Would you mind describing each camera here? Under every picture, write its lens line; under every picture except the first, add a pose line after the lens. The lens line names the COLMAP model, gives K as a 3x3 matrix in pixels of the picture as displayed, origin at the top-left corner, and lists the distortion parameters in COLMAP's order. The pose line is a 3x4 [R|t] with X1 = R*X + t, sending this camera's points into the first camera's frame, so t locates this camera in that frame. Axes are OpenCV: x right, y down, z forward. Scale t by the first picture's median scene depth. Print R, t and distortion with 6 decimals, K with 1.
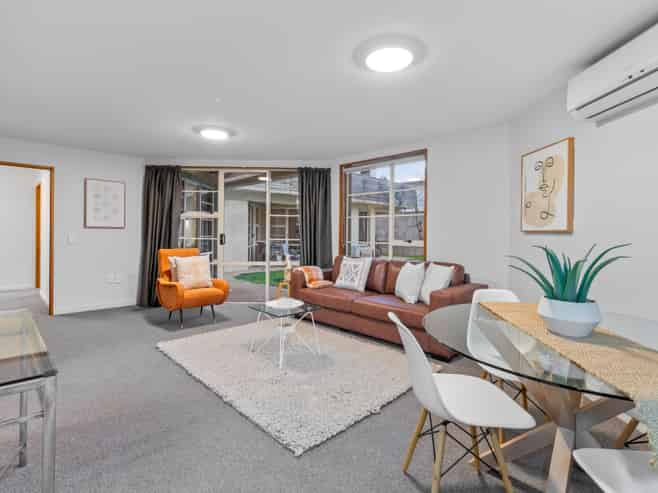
lens RADIAL K [[337.3, 0, 332.7], [0, 337.3, 240.7], [0, 0, 1]] dist [0.001593, 0.000949]
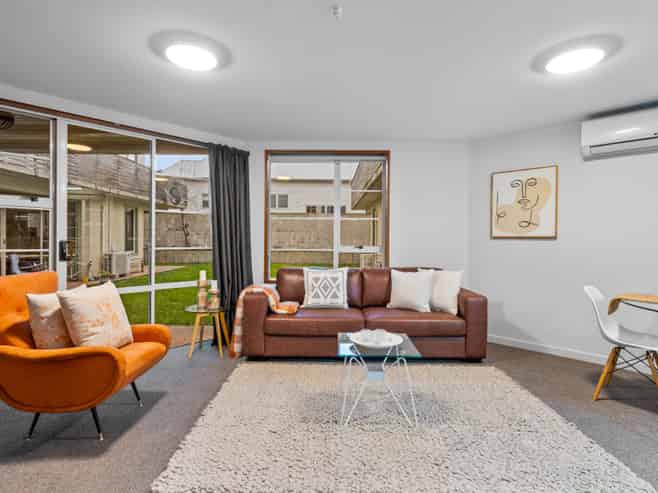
lens RADIAL K [[351.8, 0, 329.0], [0, 351.8, 246.5], [0, 0, 1]] dist [0.000511, -0.000690]
pose [[0.706170, -0.020891, 0.707734, -0.526260], [0.016786, 0.999778, 0.012763, -0.014108], [-0.707844, 0.002867, 0.706363, 0.389482]]
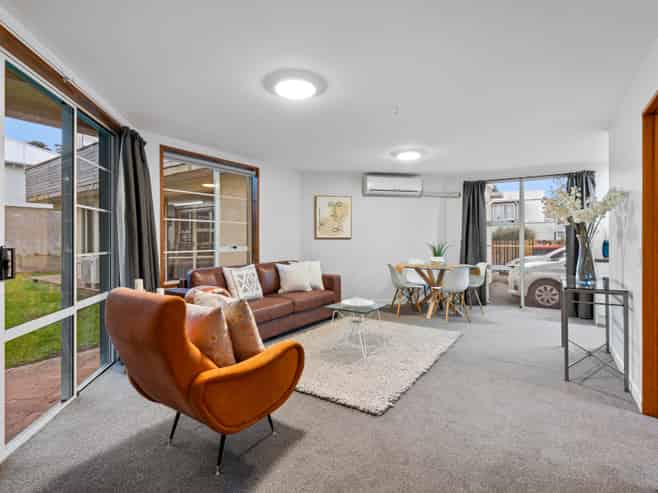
lens RADIAL K [[337.3, 0, 332.7], [0, 337.3, 240.7], [0, 0, 1]] dist [0.001593, 0.000949]
pose [[-0.198448, -0.010776, 0.980052, -0.882677], [0.024519, 0.999572, 0.015956, -0.028424], [-0.979805, 0.027196, -0.198099, 0.929202]]
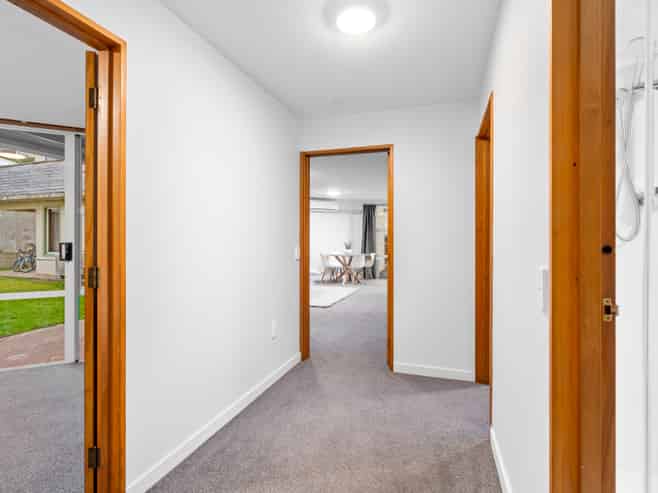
lens RADIAL K [[337.3, 0, 332.7], [0, 337.3, 240.7], [0, 0, 1]] dist [0.001593, 0.000949]
pose [[-0.450868, -0.019253, 0.892383, -1.571176], [0.013709, 0.999500, 0.028490, -0.055881], [-0.892485, 0.025079, -0.450379, 1.337304]]
